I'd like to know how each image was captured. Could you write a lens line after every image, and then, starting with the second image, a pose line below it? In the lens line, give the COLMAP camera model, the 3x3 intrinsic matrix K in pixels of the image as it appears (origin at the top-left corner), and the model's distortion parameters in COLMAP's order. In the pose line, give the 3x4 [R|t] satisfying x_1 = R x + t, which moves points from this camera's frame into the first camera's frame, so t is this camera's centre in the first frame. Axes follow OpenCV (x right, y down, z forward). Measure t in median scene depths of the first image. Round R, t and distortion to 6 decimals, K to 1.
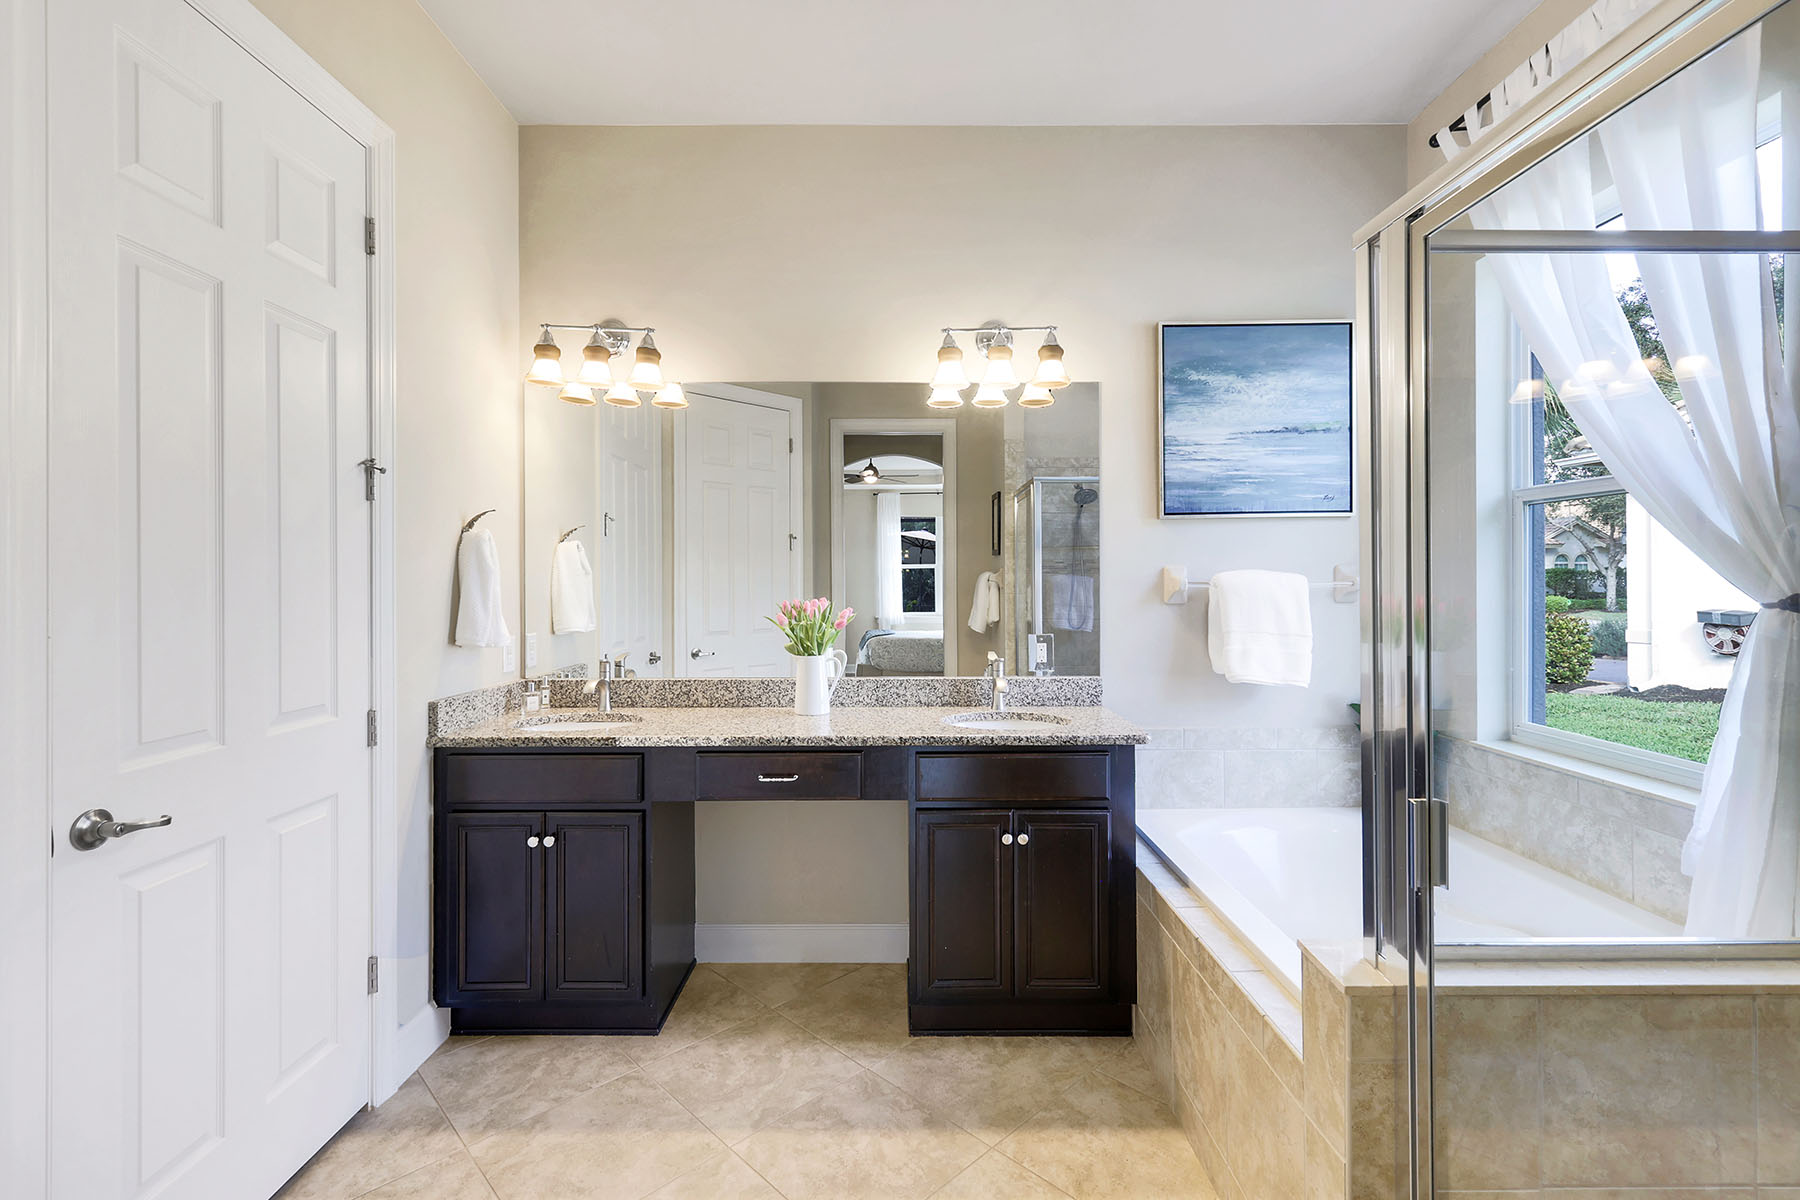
lens RADIAL K [[819.9, 0, 900.2], [0, 819.9, 588.8], [0, 0, 1]] dist [-0.027739, 0.000286]
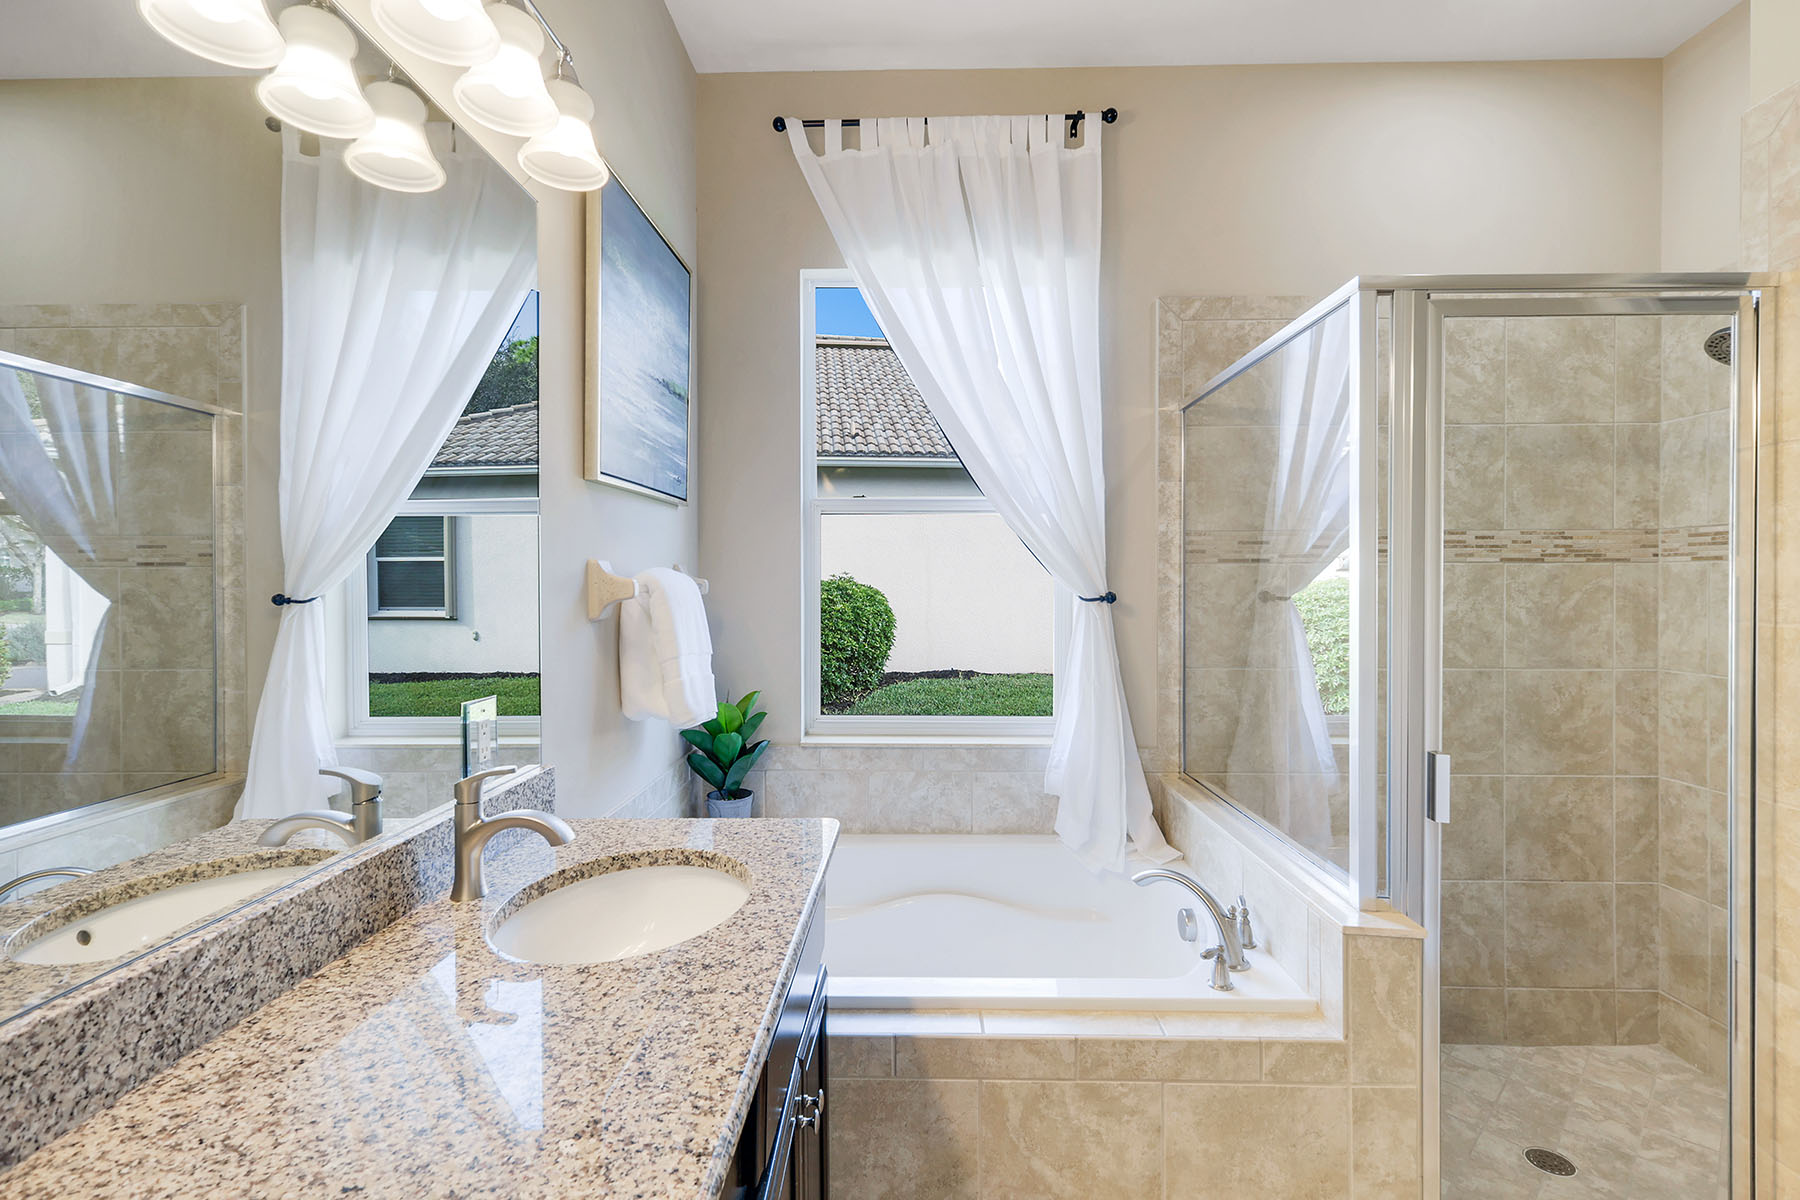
lens RADIAL K [[819.9, 0, 903.5], [0, 819.9, 588.3], [0, 0, 1]] dist [-0.027739, 0.000286]
pose [[0.017505, -0.010664, 0.999790, -0.339668], [0.008130, 0.999912, 0.010523, -0.013550], [-0.999814, 0.007944, 0.017590, 0.932132]]
